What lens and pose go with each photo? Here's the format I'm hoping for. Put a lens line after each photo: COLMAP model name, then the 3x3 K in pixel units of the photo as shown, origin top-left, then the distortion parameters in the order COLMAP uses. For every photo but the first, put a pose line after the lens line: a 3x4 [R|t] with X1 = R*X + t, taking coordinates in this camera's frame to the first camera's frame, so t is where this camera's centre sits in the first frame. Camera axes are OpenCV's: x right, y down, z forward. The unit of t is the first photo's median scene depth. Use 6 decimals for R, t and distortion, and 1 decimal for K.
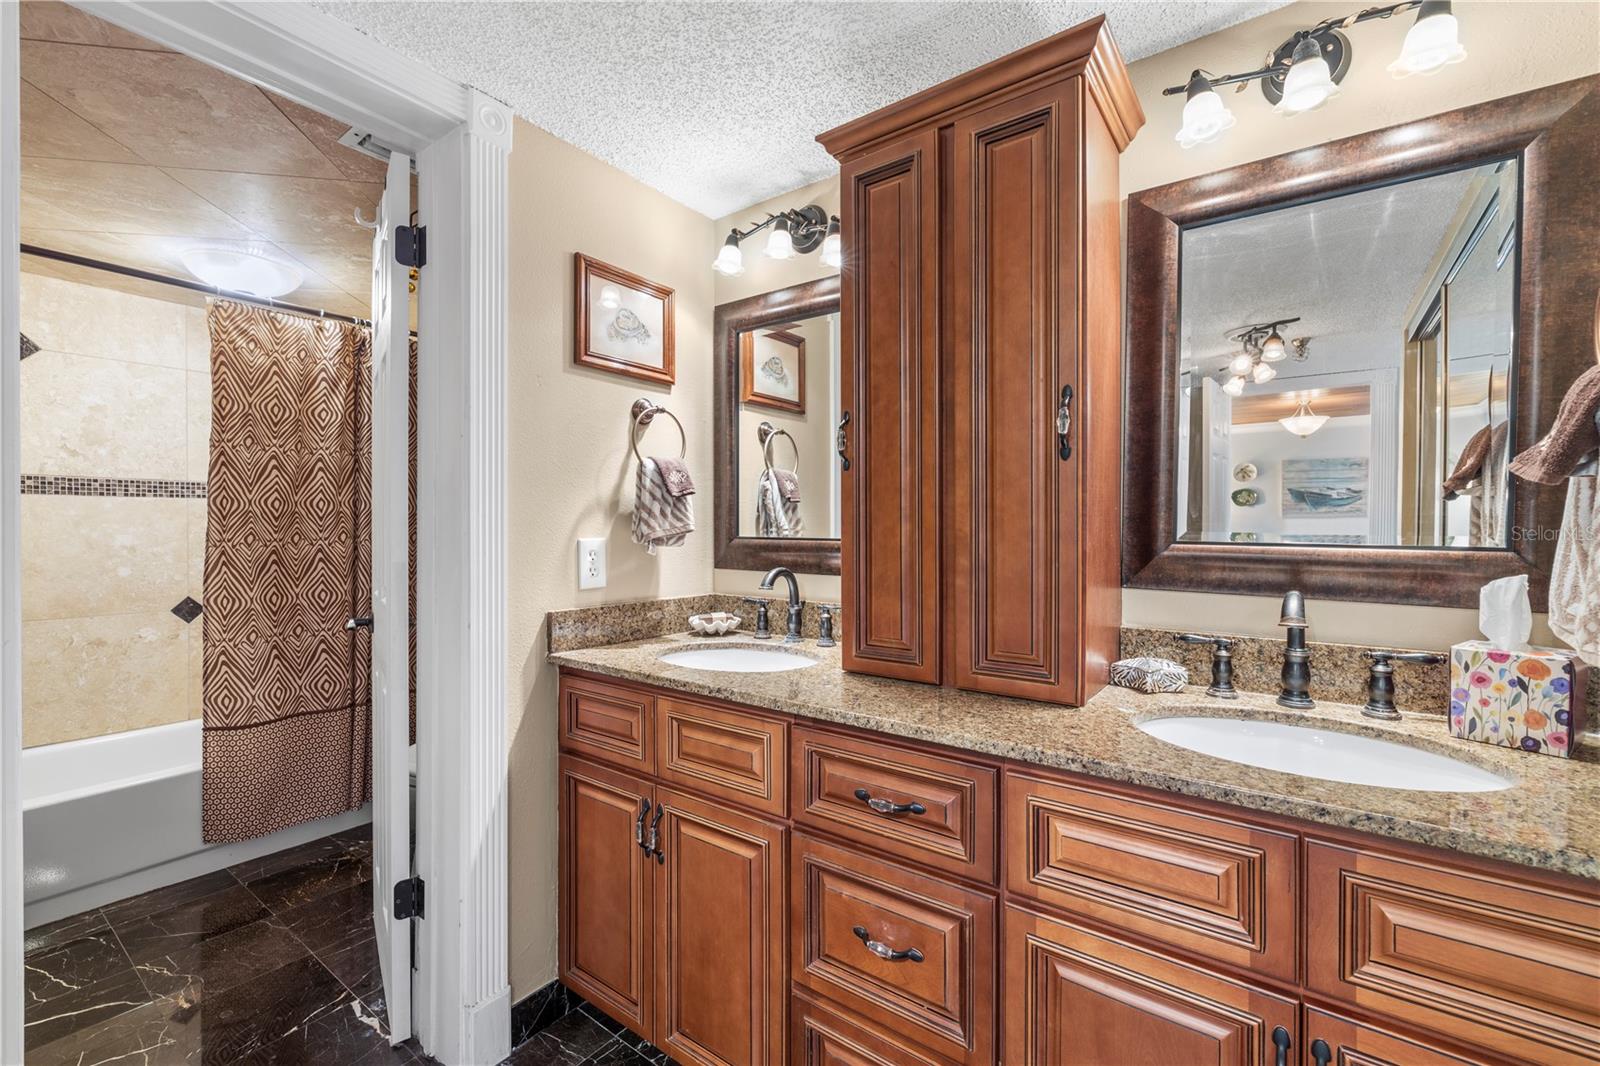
lens RADIAL K [[671.9, 0, 801.3], [0, 671.9, 530.2], [0, 0, 1]] dist [0.000907, 0.000729]
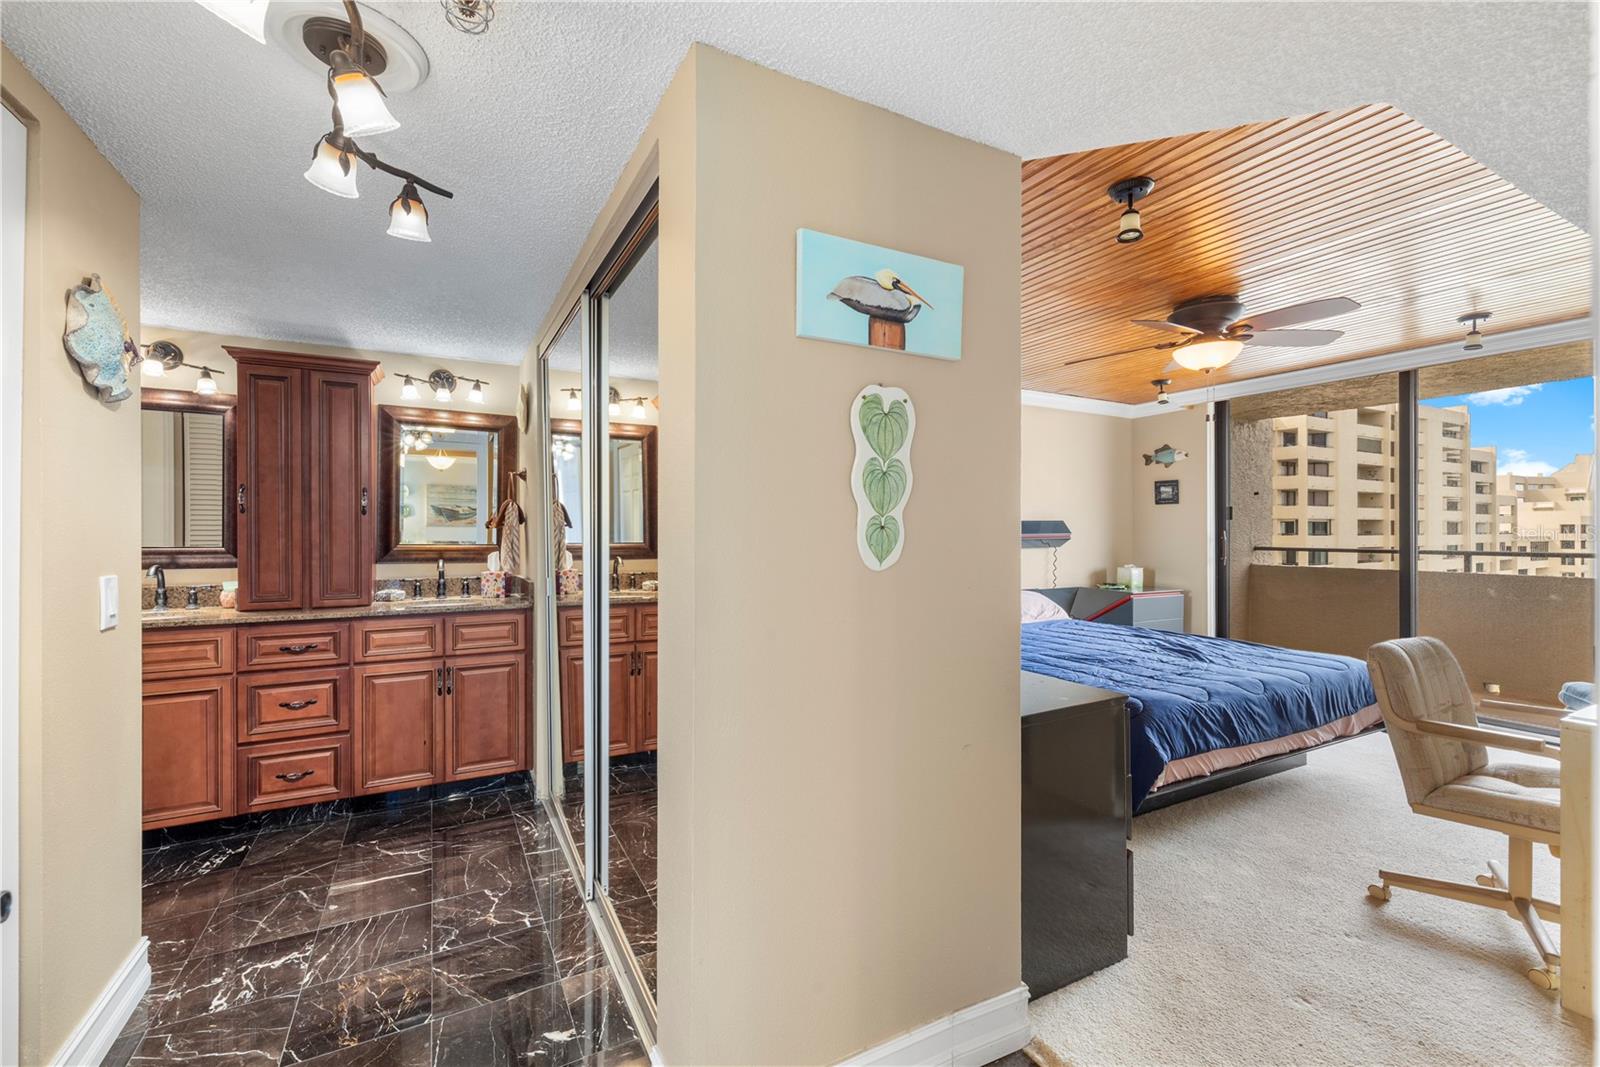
lens RADIAL K [[671.9, 0, 796.9], [0, 671.9, 535.6], [0, 0, 1]] dist [0.000907, 0.000729]
pose [[0.429814, -0.005964, 0.902898, -0.177137], [0.010370, 0.999945, 0.001668, 0.003865], [-0.902858, 0.008646, 0.429852, -0.239123]]
